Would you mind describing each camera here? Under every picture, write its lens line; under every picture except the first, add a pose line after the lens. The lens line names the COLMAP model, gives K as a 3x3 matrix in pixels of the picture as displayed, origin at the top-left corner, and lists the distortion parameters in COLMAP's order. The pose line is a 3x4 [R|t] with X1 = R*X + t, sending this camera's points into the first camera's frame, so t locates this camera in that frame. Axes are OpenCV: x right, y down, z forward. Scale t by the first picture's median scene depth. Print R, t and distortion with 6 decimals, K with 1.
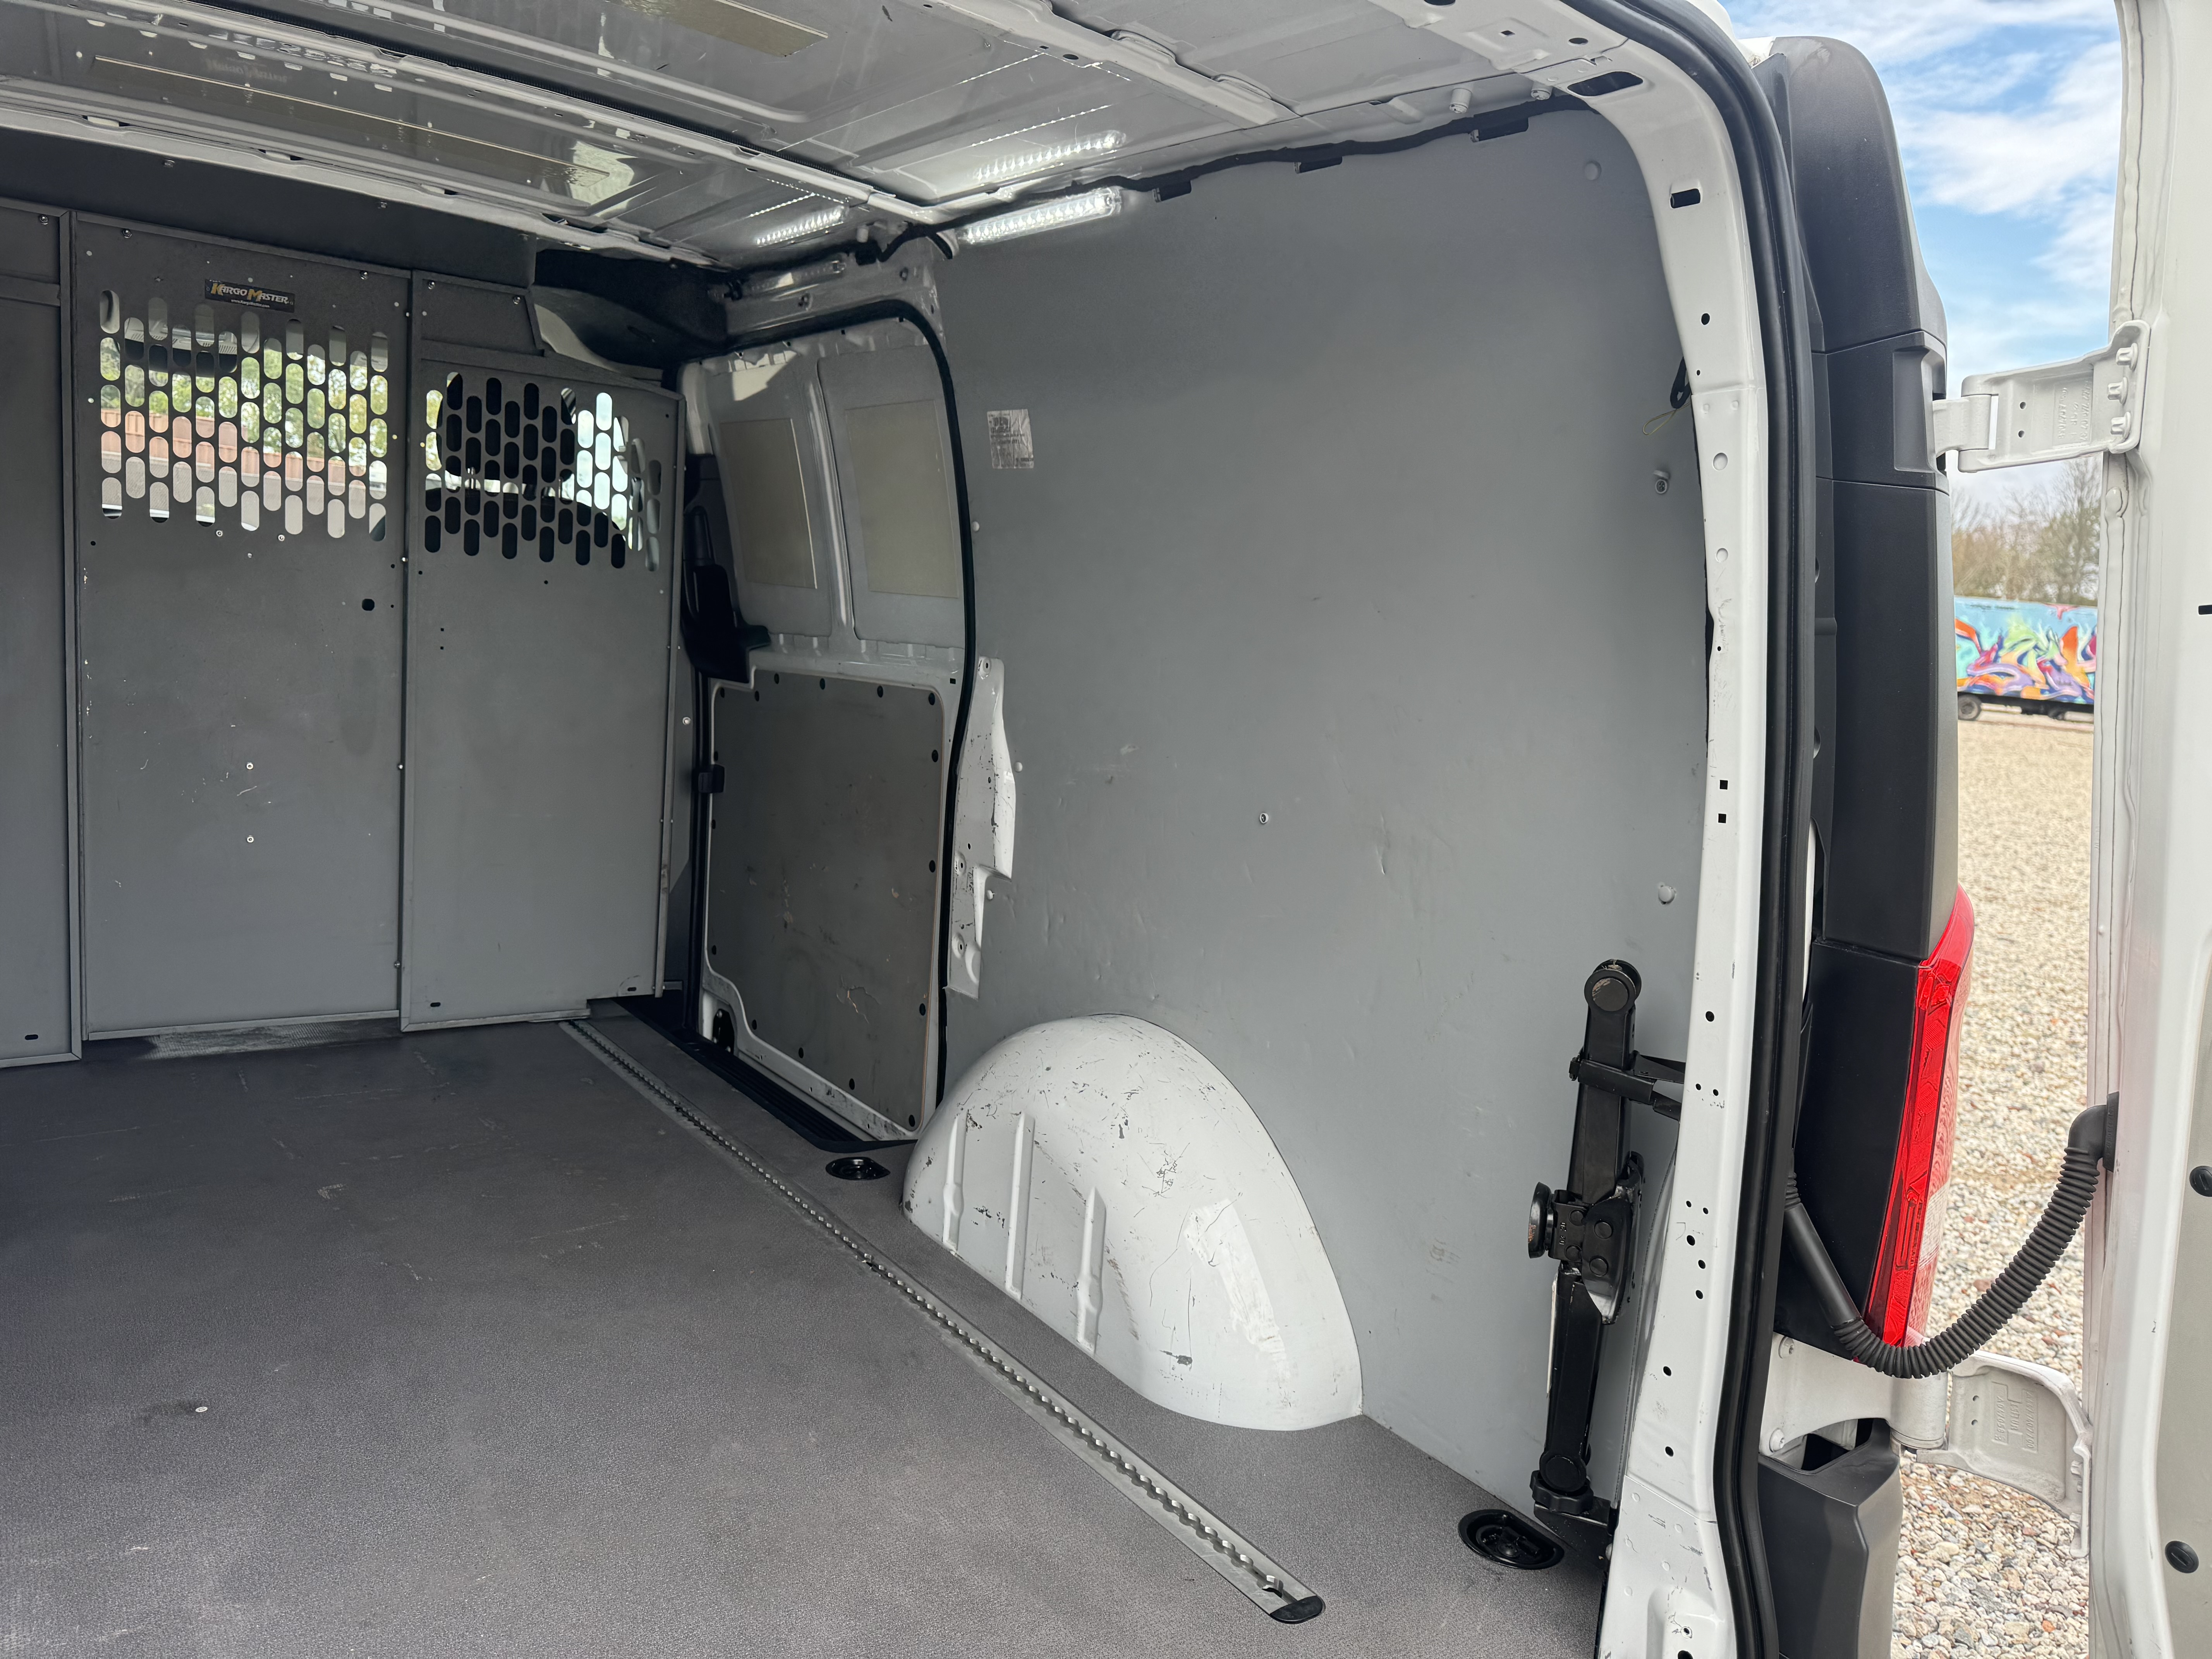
lens RADIAL K [[1552.4, 0, 1103.2], [0, 1552.4, 832.0], [0, 0, 1]] dist [0.029462, -0.034320]
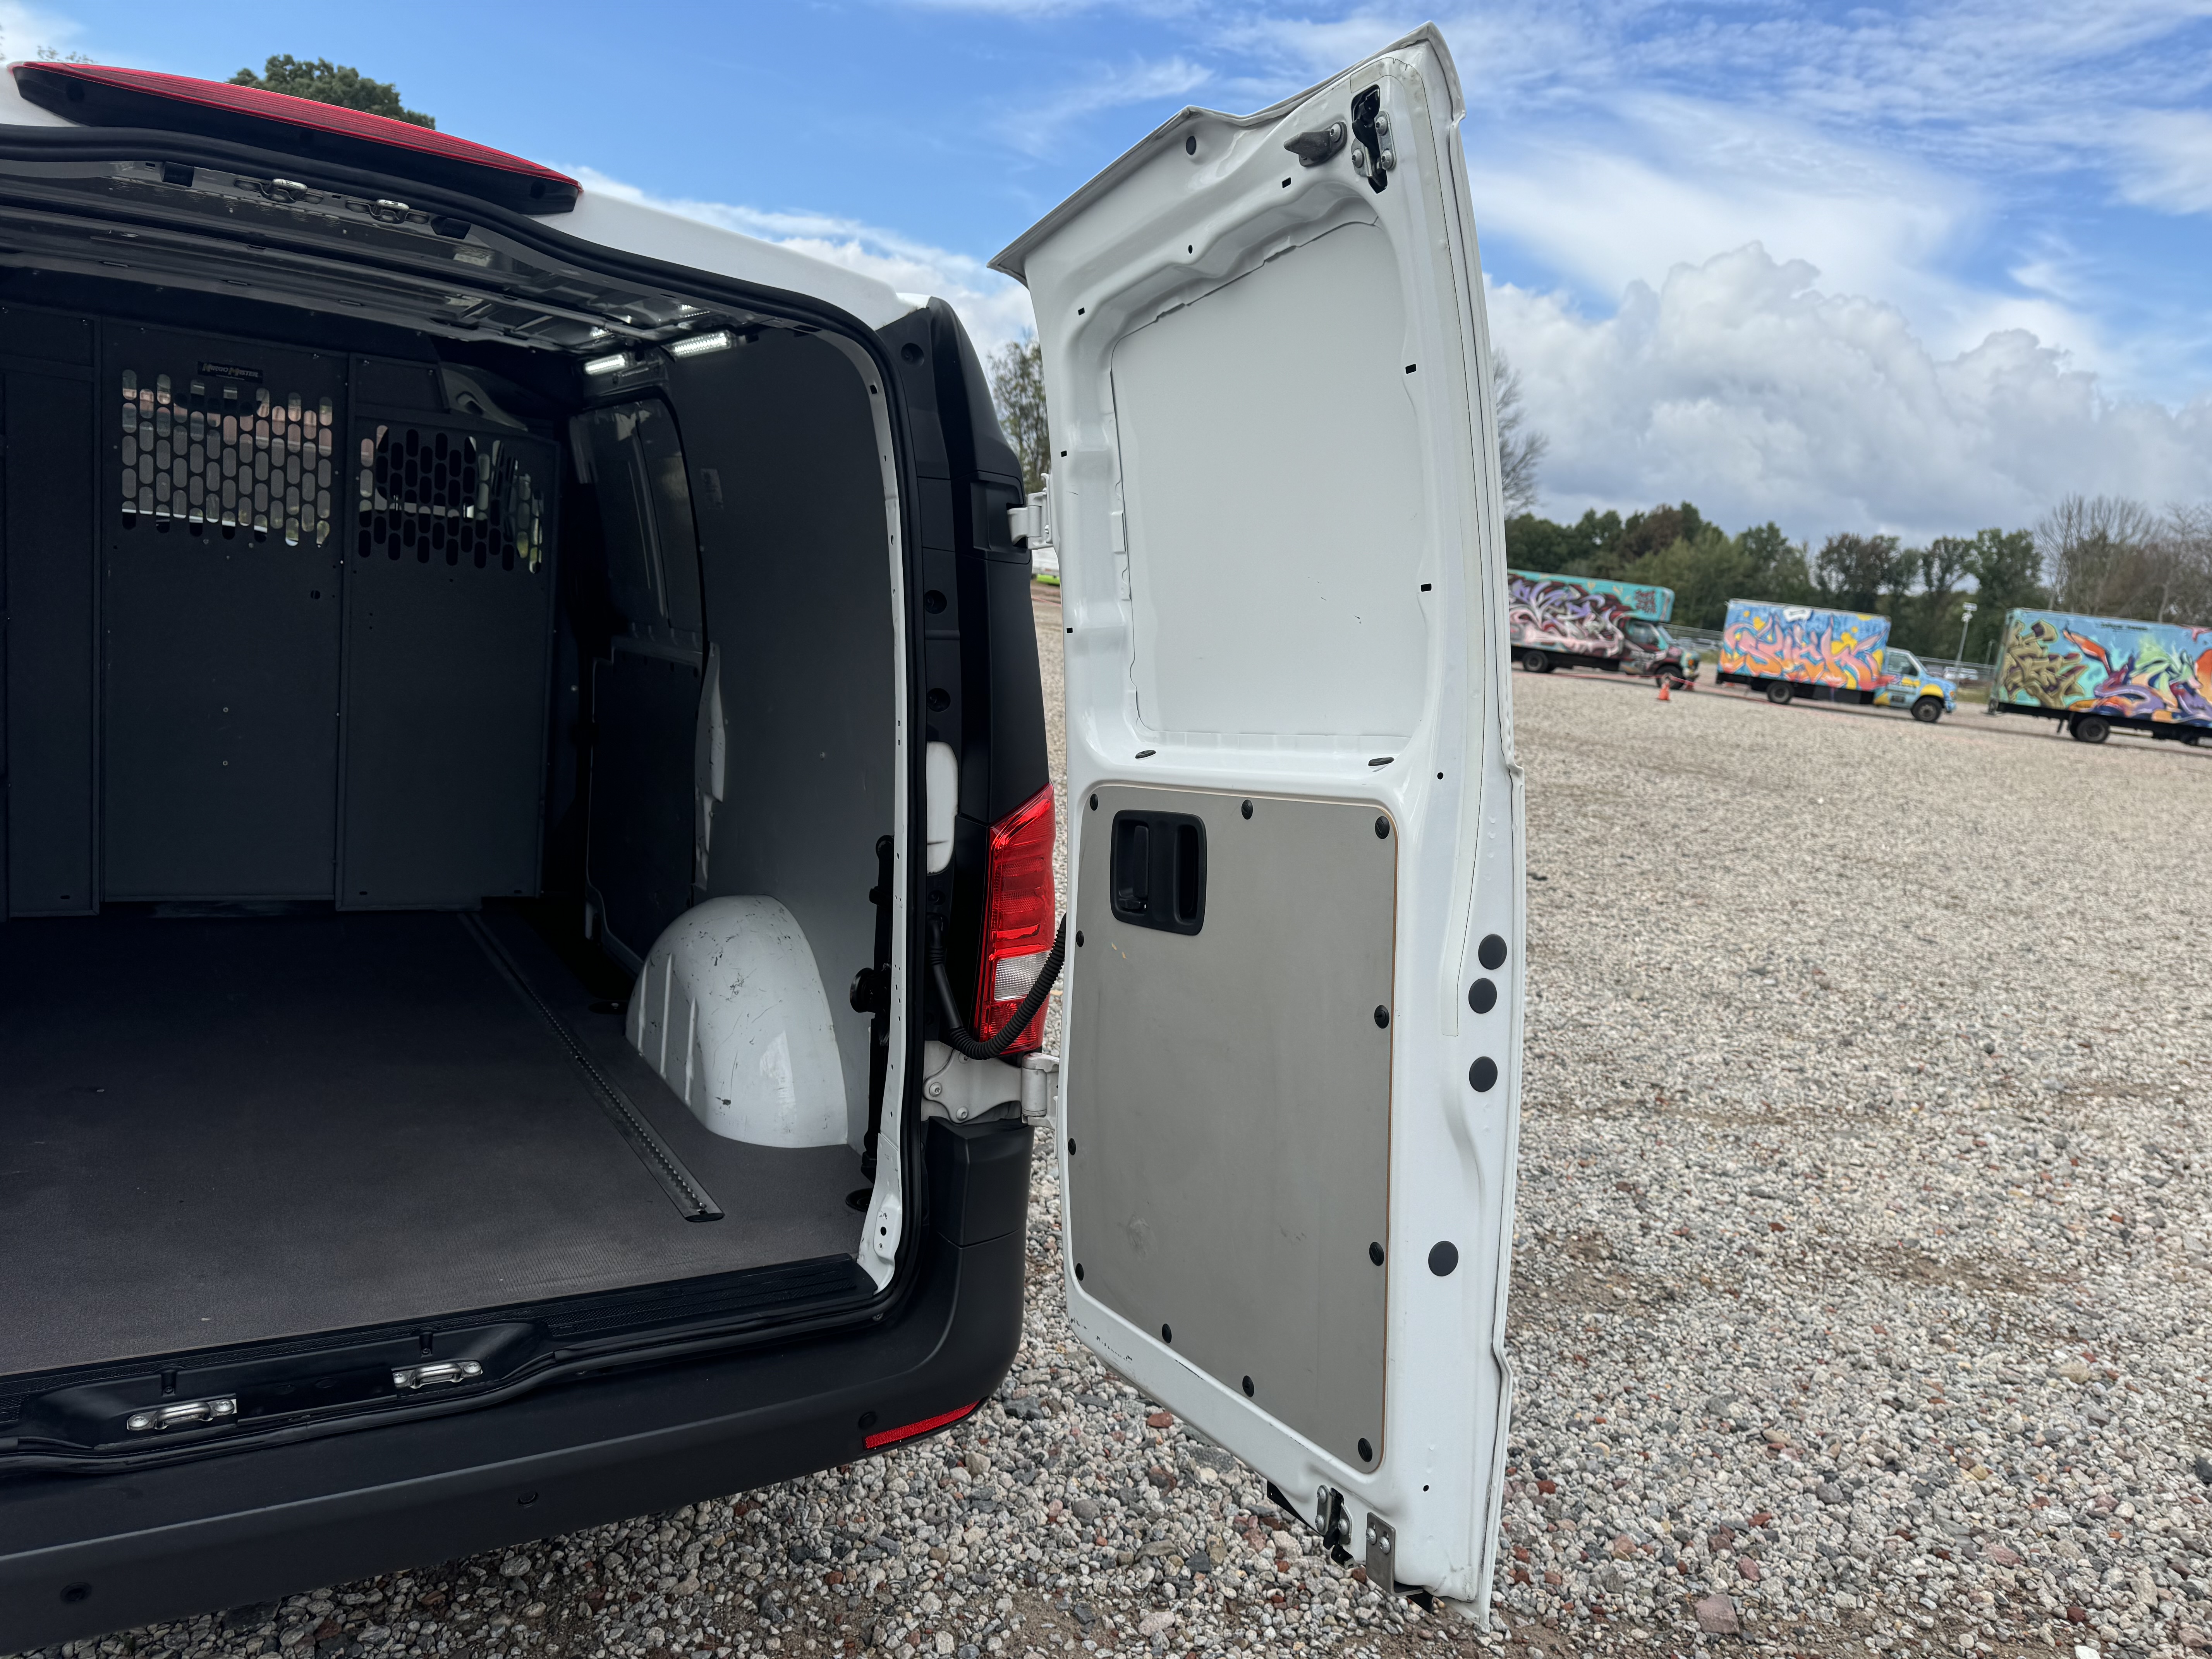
lens RADIAL K [[1552.4, 0, 1105.6], [0, 1552.4, 829.2], [0, 0, 1]] dist [0.029462, -0.034320]
pose [[0.996444, 0.032840, -0.077599, 0.321258], [-0.032898, 0.999459, 0.000523, 0.034805], [0.077574, 0.002031, 0.996985, -0.298962]]
